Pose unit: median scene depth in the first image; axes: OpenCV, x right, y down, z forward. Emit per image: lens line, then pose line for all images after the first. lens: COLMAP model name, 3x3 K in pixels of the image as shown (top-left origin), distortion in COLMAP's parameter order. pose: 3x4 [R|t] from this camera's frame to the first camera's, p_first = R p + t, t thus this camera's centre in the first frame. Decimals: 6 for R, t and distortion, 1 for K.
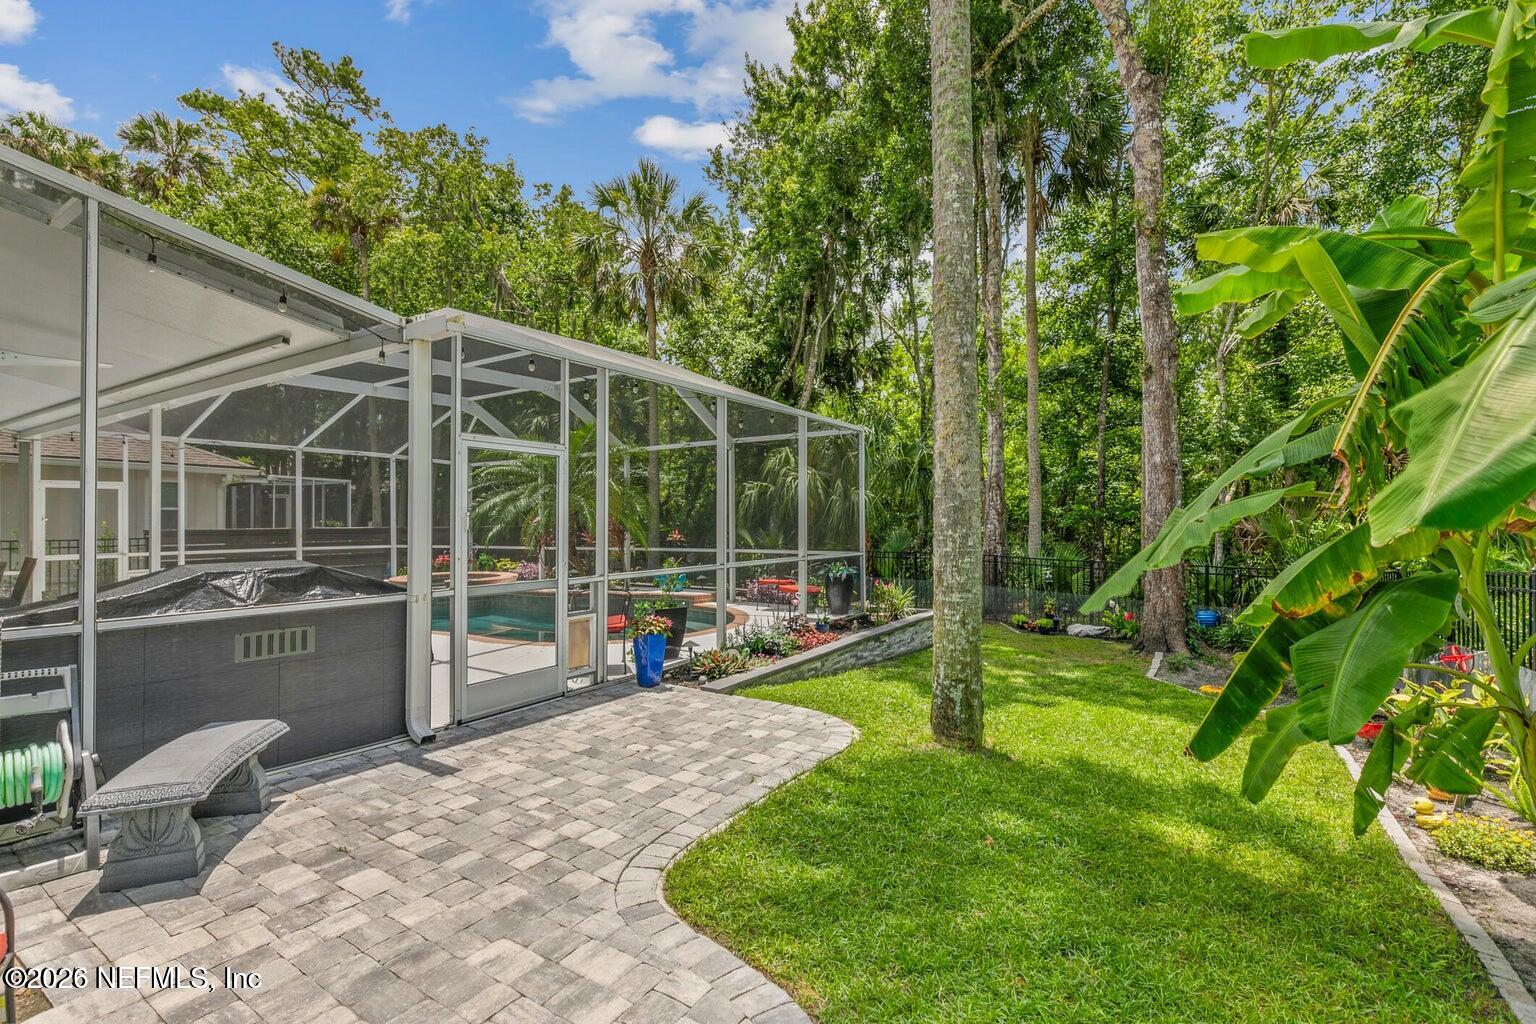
lens RADIAL K [[693.7, 0, 772.4], [0, 693.7, 516.3], [0, 0, 1]] dist [0.012064, -0.000737]
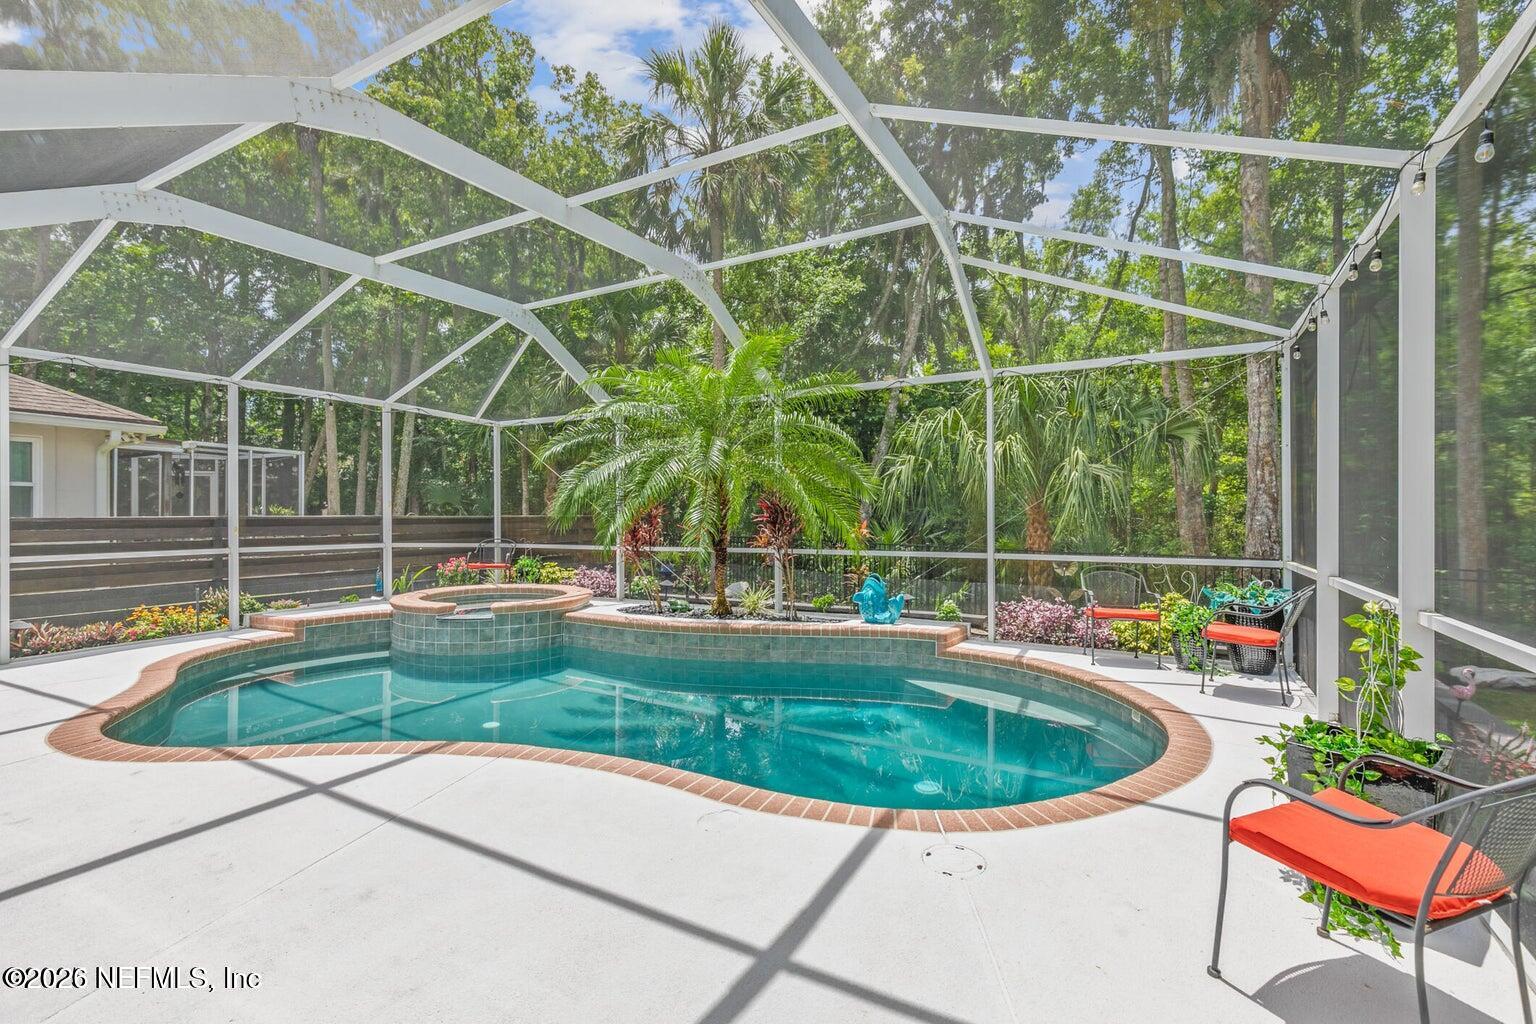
lens RADIAL K [[693.7, 0, 765.6], [0, 693.7, 512.1], [0, 0, 1]] dist [0.012064, -0.000737]
pose [[0.998019, 0.003946, 0.062784, -0.183933], [-0.004200, 0.999984, 0.003915, 0.006953], [-0.062767, -0.004171, 0.998019, 0.263741]]
